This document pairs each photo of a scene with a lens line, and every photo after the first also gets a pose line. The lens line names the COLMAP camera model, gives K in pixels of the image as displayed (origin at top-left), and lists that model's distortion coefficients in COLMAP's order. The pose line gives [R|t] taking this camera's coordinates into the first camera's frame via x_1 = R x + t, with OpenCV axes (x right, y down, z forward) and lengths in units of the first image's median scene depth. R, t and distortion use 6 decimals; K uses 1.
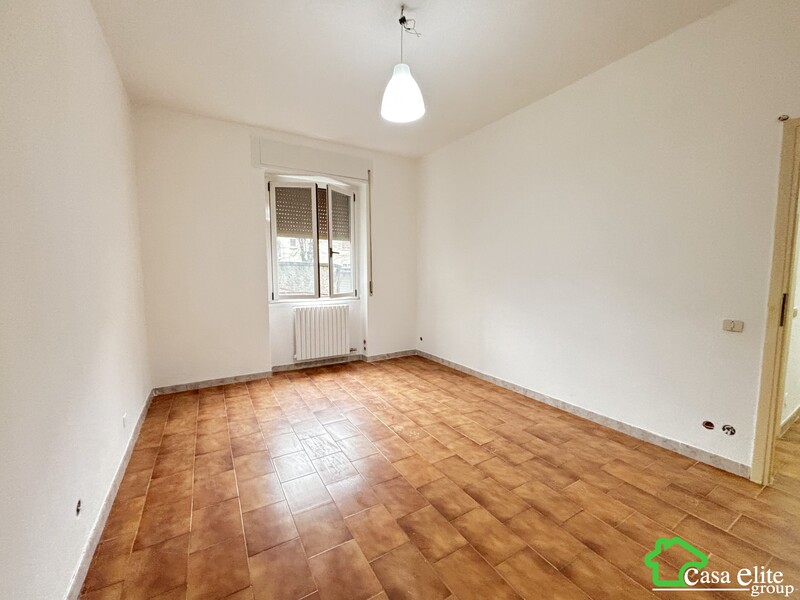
lens RADIAL K [[330.2, 0, 398.4], [0, 330.2, 299.7], [0, 0, 1]] dist [0.001497, 0.000146]
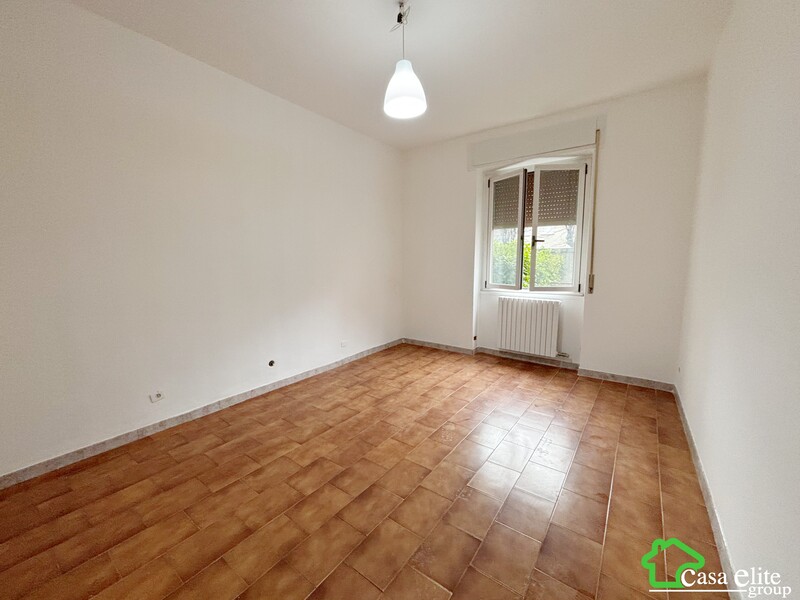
lens RADIAL K [[327.5, 0, 397.2], [0, 327.5, 297.5], [0, 0, 1]] dist [0.006649, -0.000287]
pose [[0.379870, 0.110658, -0.918397, 0.662104], [-0.076151, 0.993190, 0.088172, -0.051543], [0.921900, 0.036443, 0.385710, 0.403136]]
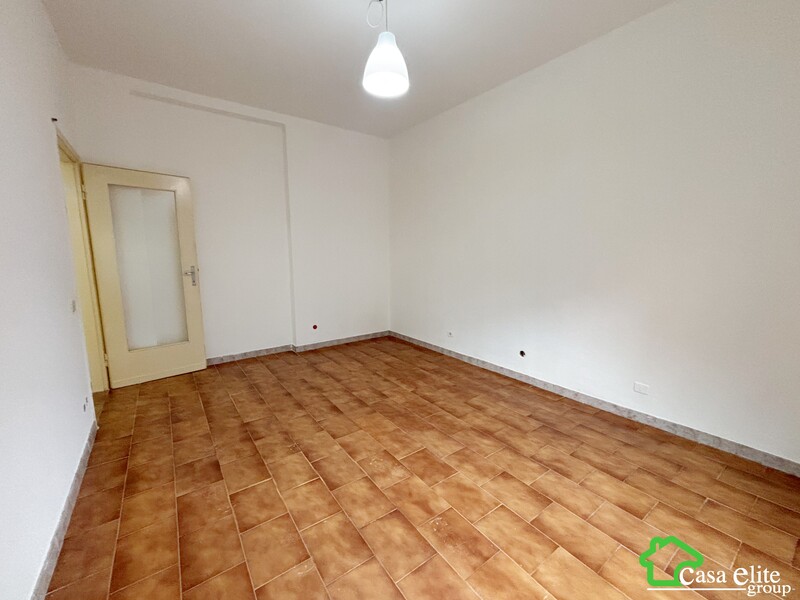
lens RADIAL K [[325.0, 0, 398.2], [0, 325.0, 299.9], [0, 0, 1]] dist [0.001522, -0.000311]
pose [[-0.995810, 0.017460, -0.089765, 0.048465], [-0.003797, 0.972862, 0.231354, -0.119510], [0.091368, 0.230726, -0.968720, 1.360098]]
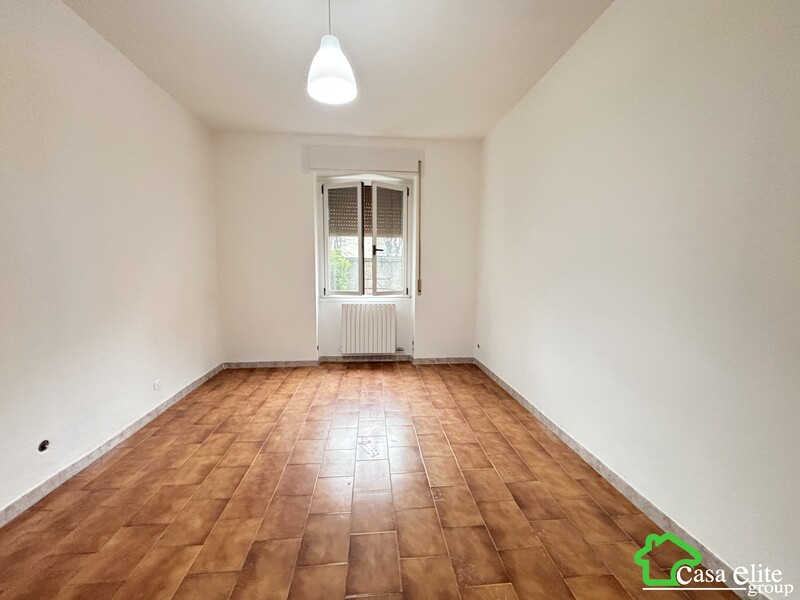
lens RADIAL K [[326.5, 0, 398.1], [0, 326.5, 299.3], [0, 0, 1]] dist [0.001397, -0.000481]
pose [[0.900260, 0.049775, -0.432499, 0.383968], [-0.044836, 0.998760, 0.021617, -0.024214], [0.433038, -0.000069, 0.901375, 0.190460]]
